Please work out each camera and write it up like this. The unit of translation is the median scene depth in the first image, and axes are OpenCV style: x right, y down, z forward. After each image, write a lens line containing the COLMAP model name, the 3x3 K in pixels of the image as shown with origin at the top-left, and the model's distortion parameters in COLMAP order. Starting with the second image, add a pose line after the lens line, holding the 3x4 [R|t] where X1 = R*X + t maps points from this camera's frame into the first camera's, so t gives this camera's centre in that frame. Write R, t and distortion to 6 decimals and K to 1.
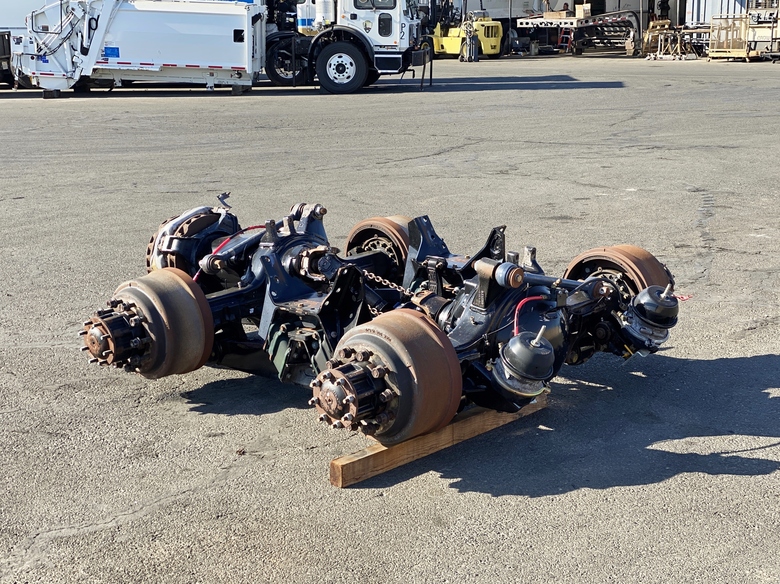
lens RADIAL K [[1152.3, 0, 393.8], [0, 1152.3, 292.0], [0, 0, 1]] dist [0.118463, 0.049151]
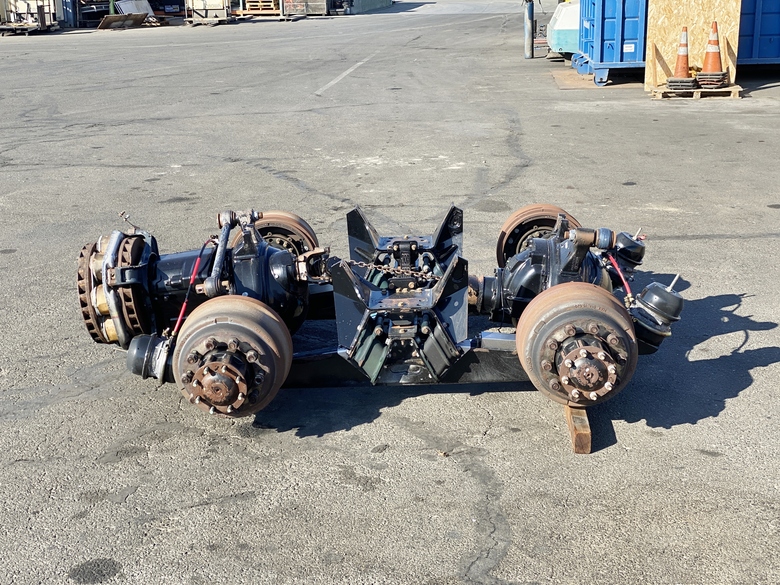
lens RADIAL K [[1152.3, 0, 393.8], [0, 1152.3, 292.5], [0, 0, 1]] dist [0.118463, 0.049151]
pose [[0.812287, -0.188155, 0.552076, -0.560204], [0.170197, 0.981806, 0.084196, -0.074230], [-0.557874, 0.025570, 0.829532, 0.143528]]
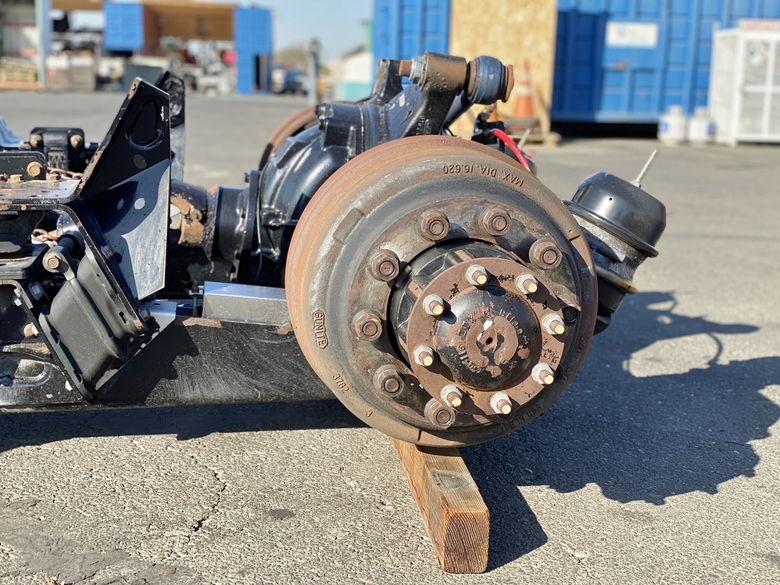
lens RADIAL K [[1152.3, 0, 393.8], [0, 1152.3, 292.5], [0, 0, 1]] dist [0.118463, 0.049151]
pose [[0.695944, -0.116512, 0.708581, -0.239984], [0.150442, 0.988508, 0.014782, 0.049512], [-0.702160, 0.096312, 0.705475, 0.541679]]
